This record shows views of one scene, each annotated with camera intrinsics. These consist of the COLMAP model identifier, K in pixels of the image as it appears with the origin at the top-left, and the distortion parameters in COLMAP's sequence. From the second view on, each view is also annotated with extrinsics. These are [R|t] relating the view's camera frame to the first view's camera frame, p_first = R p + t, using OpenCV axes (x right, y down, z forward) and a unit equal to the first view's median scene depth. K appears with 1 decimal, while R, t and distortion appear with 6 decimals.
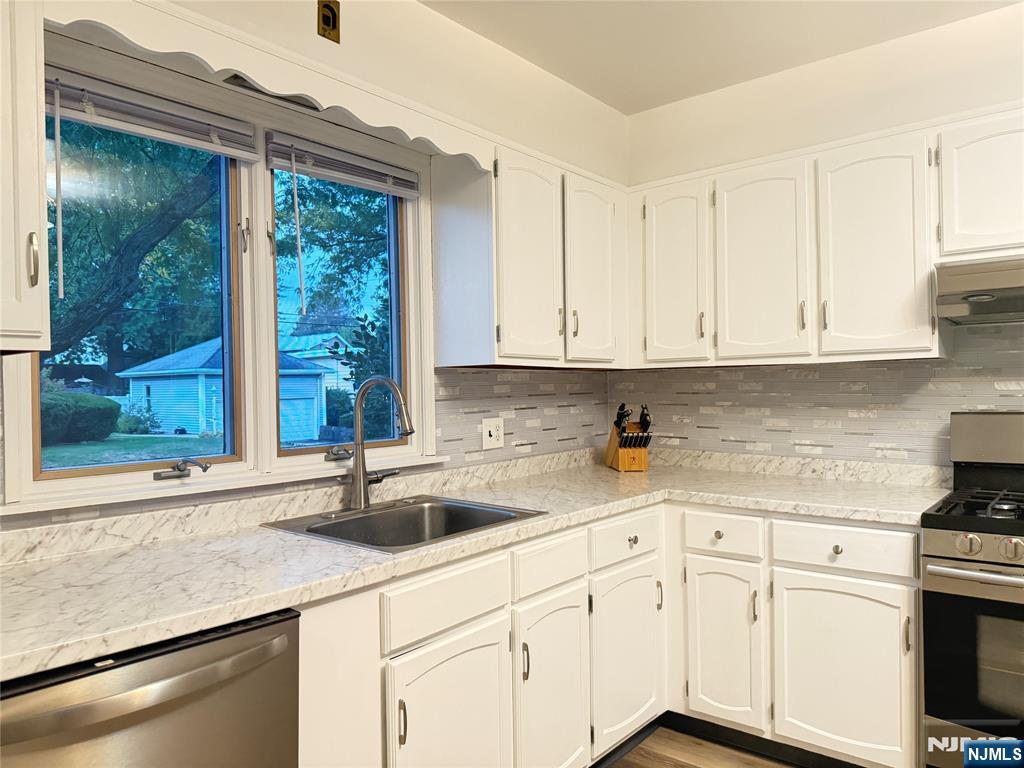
lens RADIAL K [[714.2, 0, 511.4], [0, 714.2, 385.7], [0, 0, 1]] dist [0.166092, -0.315349]
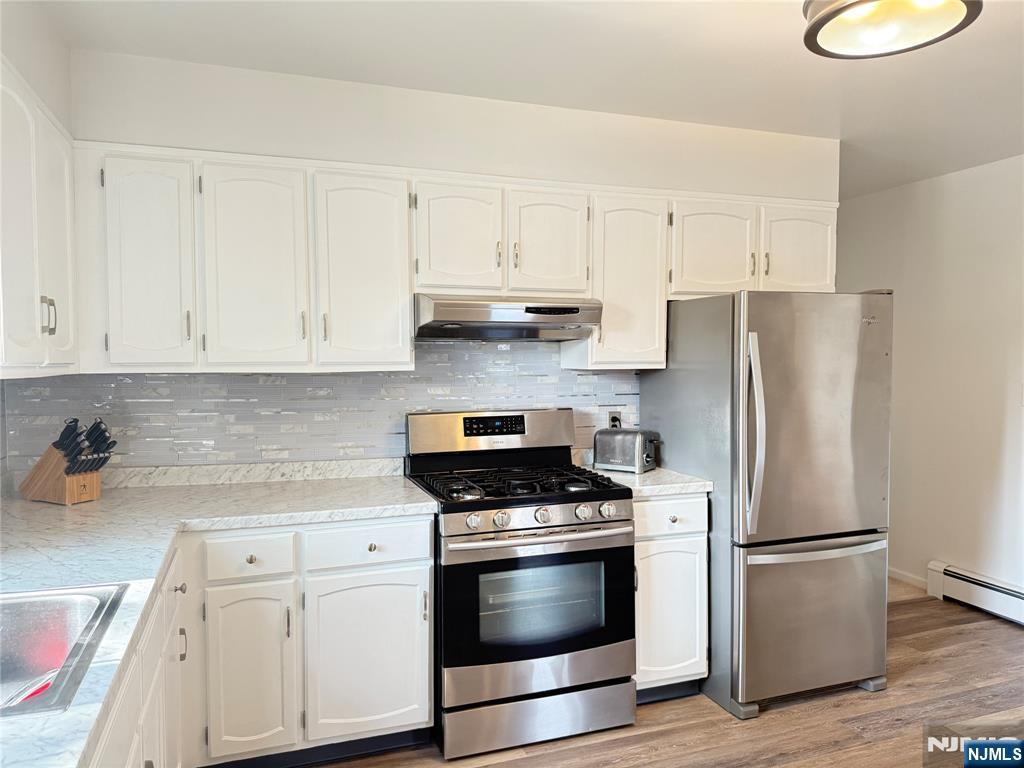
lens RADIAL K [[710.7, 0, 512.0], [0, 710.7, 384.0], [0, 0, 1]] dist [0.064537, -0.107001]
pose [[0.517790, -0.015063, 0.855375, -0.300723], [-0.009934, 0.999672, 0.023617, -0.040688], [-0.855450, -0.020725, 0.517470, 0.221921]]
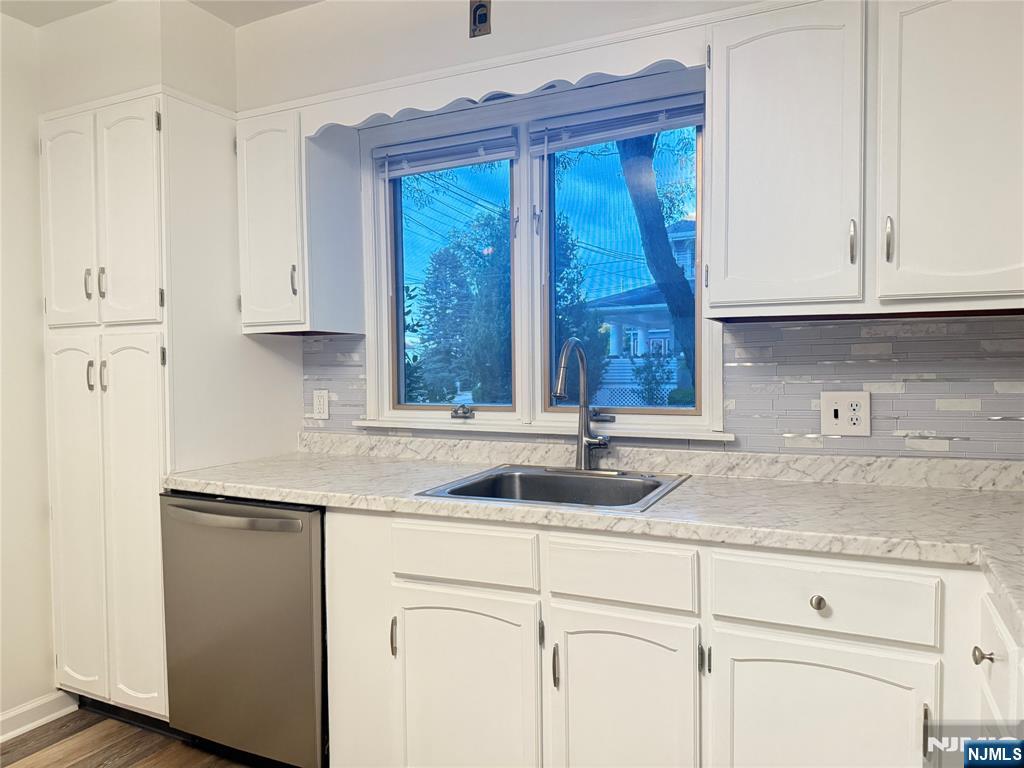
lens RADIAL K [[714.2, 0, 511.4], [0, 714.2, 385.7], [0, 0, 1]] dist [0.166092, -0.315349]
pose [[0.240530, 0.038540, -0.969876, 0.614643], [0.008638, 0.999087, 0.041843, 0.007984], [0.970603, -0.018442, 0.239978, 0.553277]]
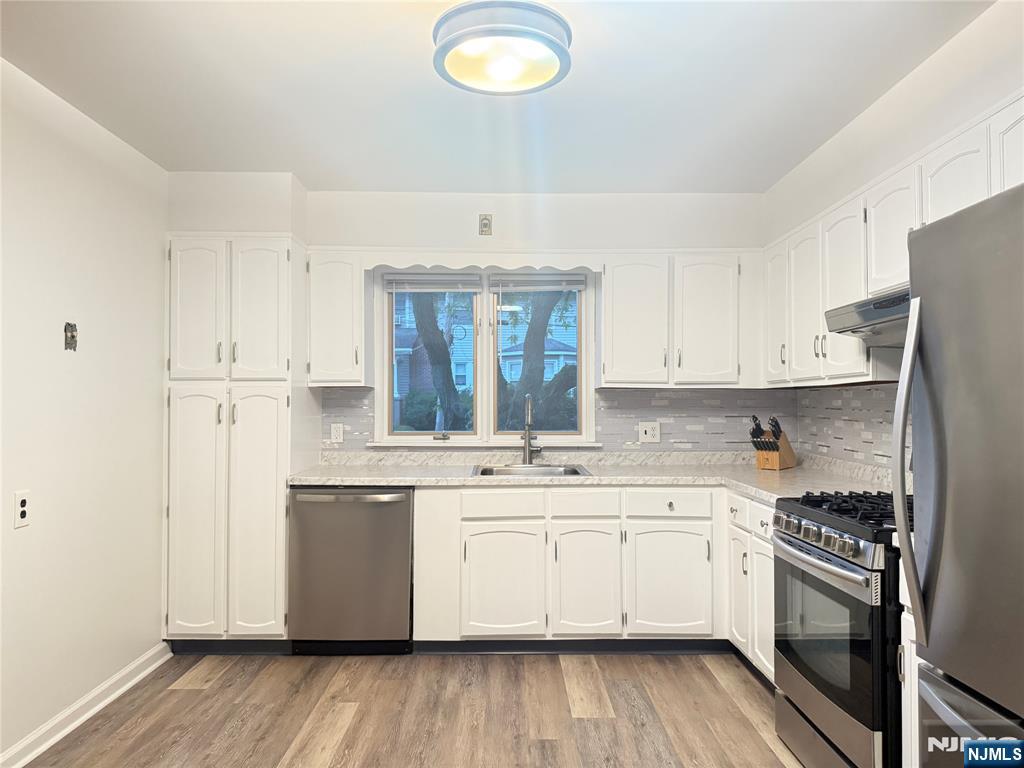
lens RADIAL K [[714.2, 0, 511.4], [0, 714.2, 385.7], [0, 0, 1]] dist [0.166092, -0.315349]
pose [[0.646371, -0.004239, -0.763011, 0.989758], [-0.007107, 0.999908, -0.011576, -0.011469], [0.762990, 0.012906, 0.646281, -0.198271]]
